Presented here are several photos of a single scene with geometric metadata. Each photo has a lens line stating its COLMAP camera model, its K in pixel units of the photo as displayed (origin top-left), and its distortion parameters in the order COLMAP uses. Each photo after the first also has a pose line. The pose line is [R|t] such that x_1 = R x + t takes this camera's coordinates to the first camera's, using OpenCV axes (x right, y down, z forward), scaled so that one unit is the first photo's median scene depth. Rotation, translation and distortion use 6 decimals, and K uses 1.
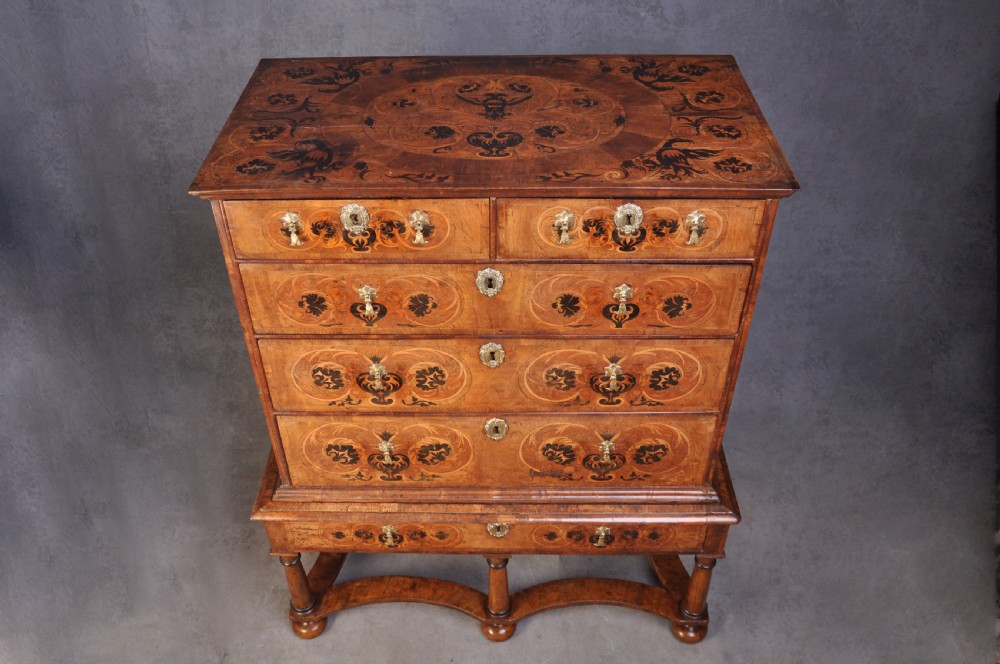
lens RADIAL K [[844.7, 0, 516.5], [0, 844.7, 346.6], [0, 0, 1]] dist [-0.102812, 0.137757]
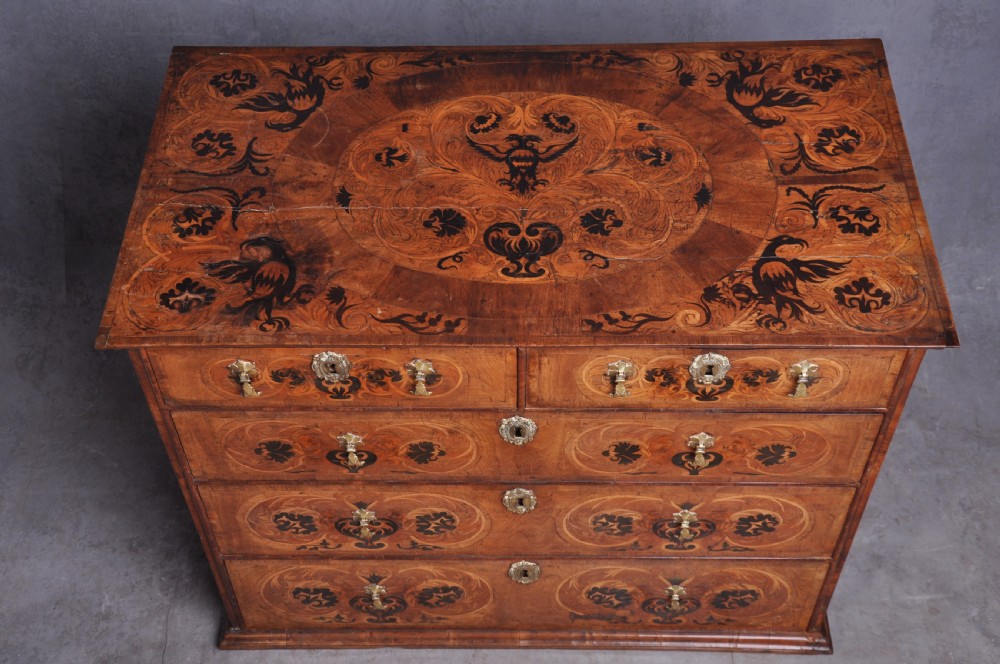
lens RADIAL K [[1267.1, 0, 514.9], [0, 1267.1, 363.0], [0, 0, 1]] dist [0.107178, 0.000000]
pose [[0.999721, 0.001322, -0.023603, -0.006887], [0.002938, 0.983752, 0.179510, -0.297793], [0.023456, -0.179529, 0.983473, -0.063322]]
